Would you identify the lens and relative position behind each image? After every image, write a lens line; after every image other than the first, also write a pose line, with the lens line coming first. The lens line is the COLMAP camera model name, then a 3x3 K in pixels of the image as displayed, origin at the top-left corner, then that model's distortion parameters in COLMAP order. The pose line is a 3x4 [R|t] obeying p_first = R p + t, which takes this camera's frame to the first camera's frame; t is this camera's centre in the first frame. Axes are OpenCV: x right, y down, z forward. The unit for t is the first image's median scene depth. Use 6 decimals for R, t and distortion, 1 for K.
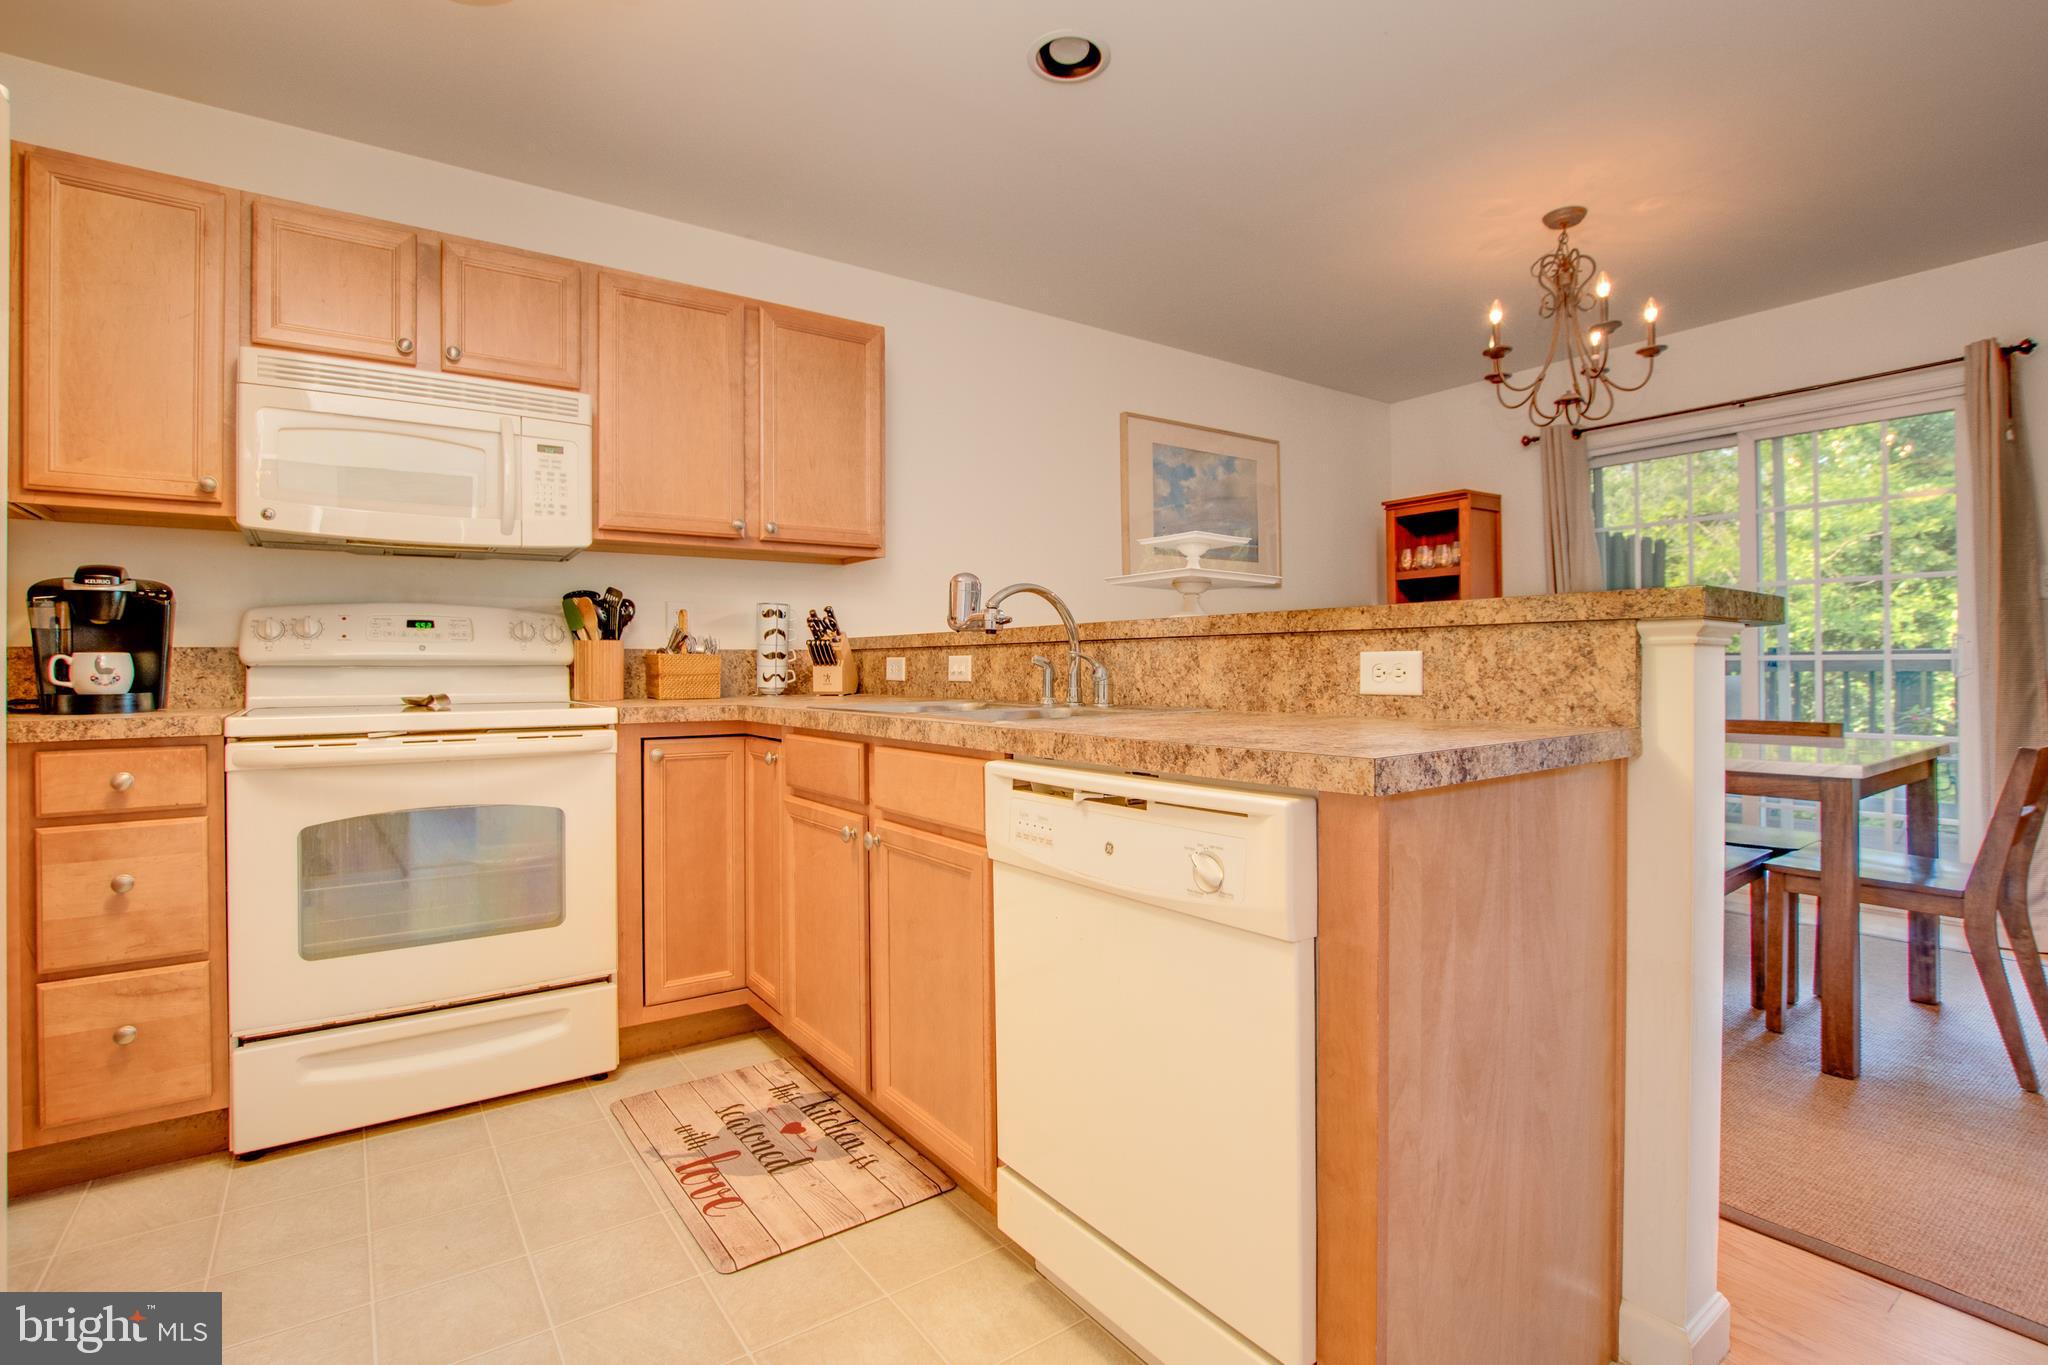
lens RADIAL K [[934.6, 0, 1057.3], [0, 934.6, 686.8], [0, 0, 1]] dist [-0.024469, 0.001240]
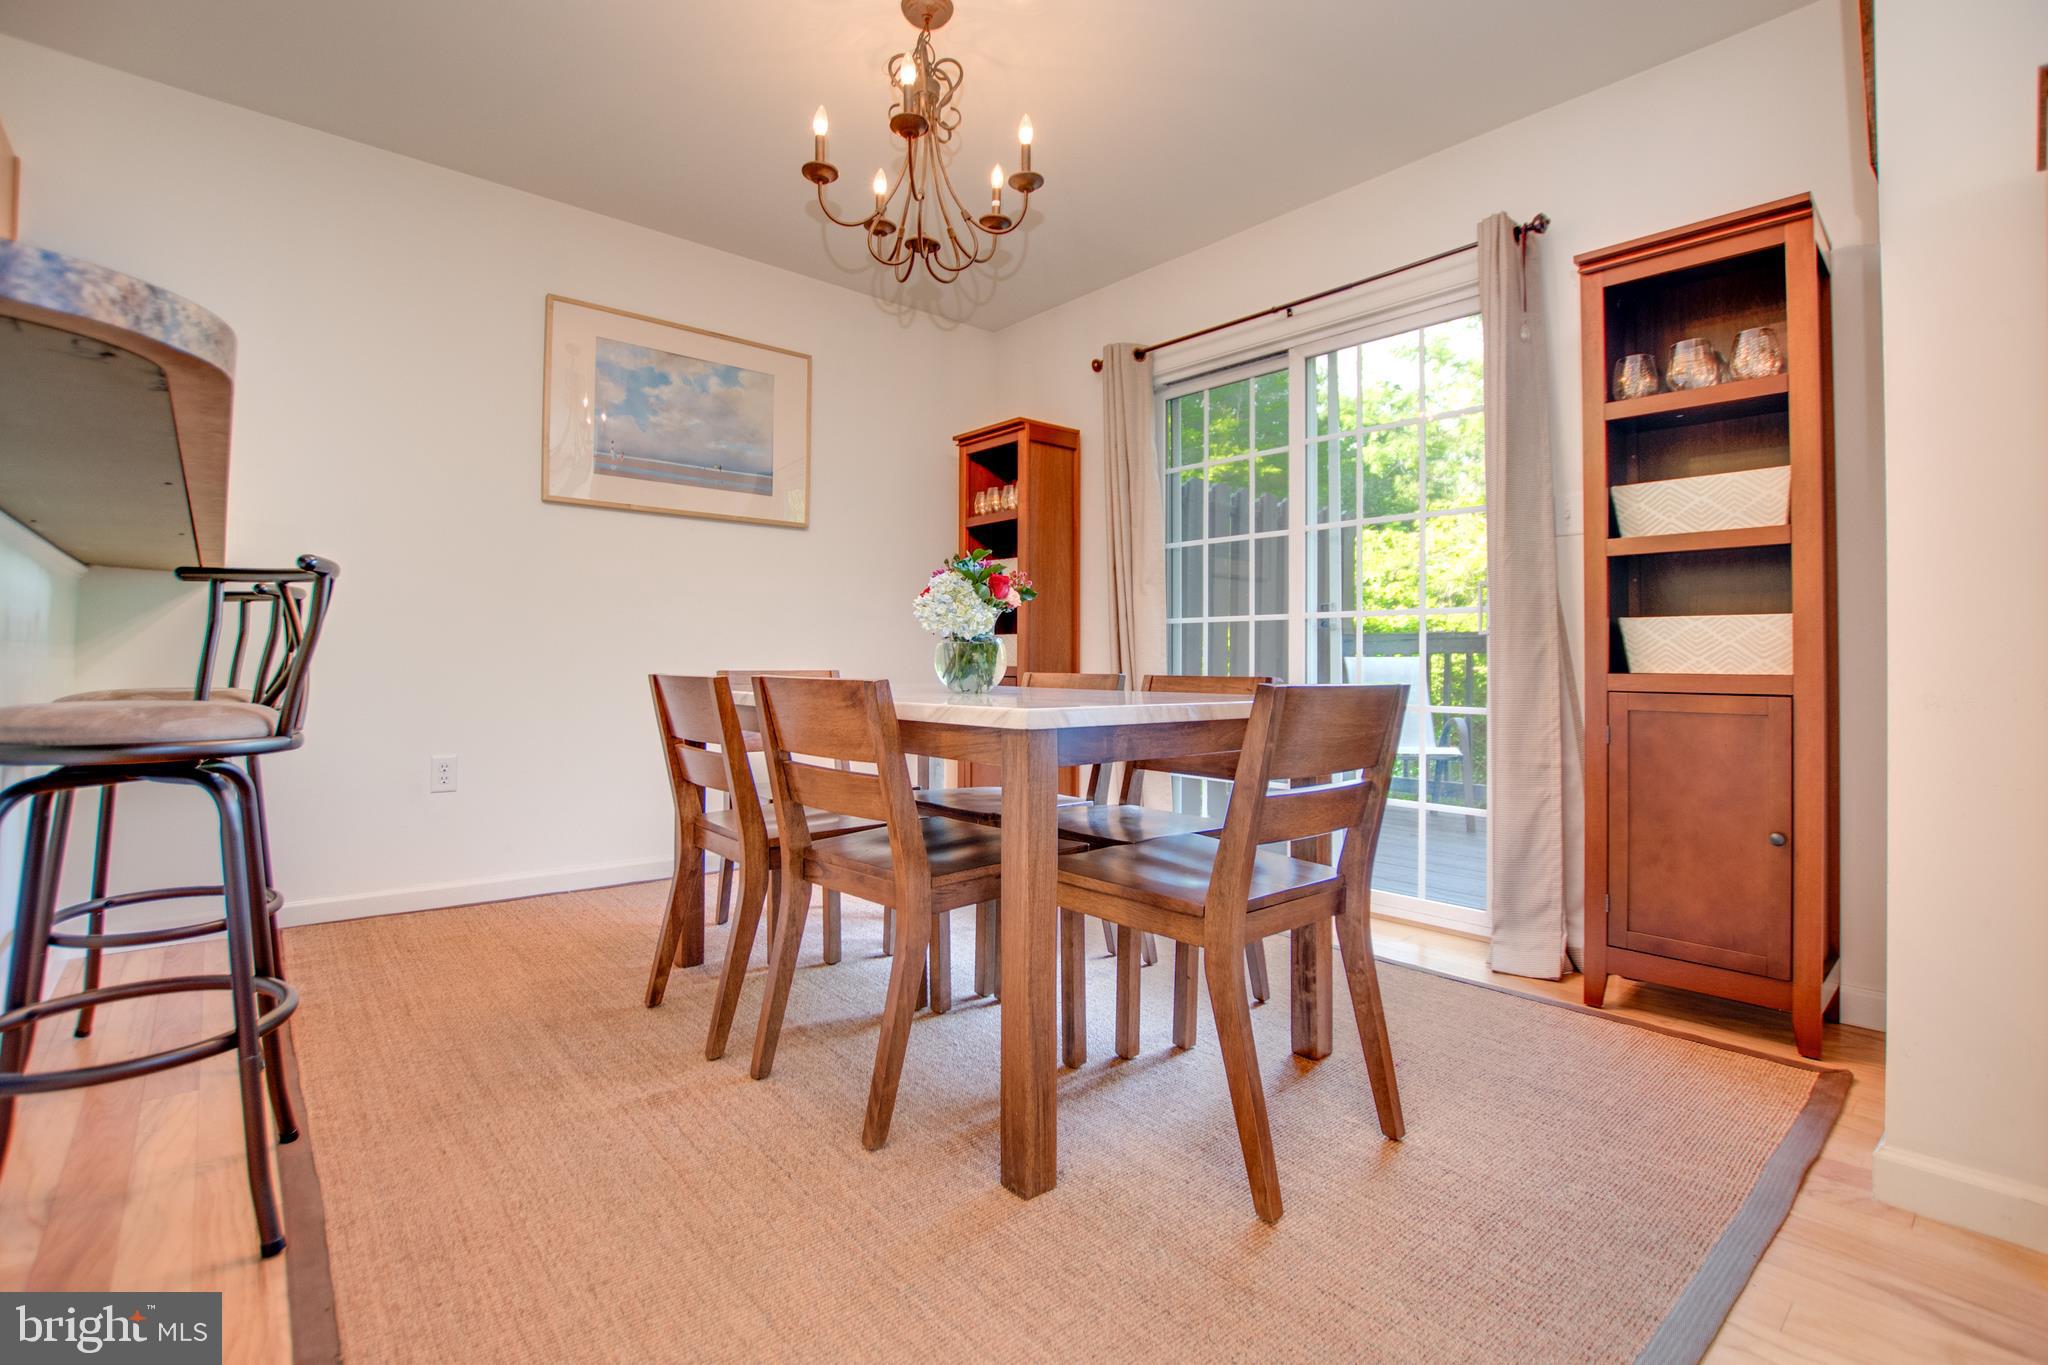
lens RADIAL K [[934.6, 0, 1049.3], [0, 934.6, 670.8], [0, 0, 1]] dist [-0.024469, 0.001240]
pose [[0.992854, 0.012276, 0.118704, 0.389757], [-0.010542, 0.999829, -0.015222, 0.031679], [-0.118871, 0.013862, 0.992813, 0.169821]]
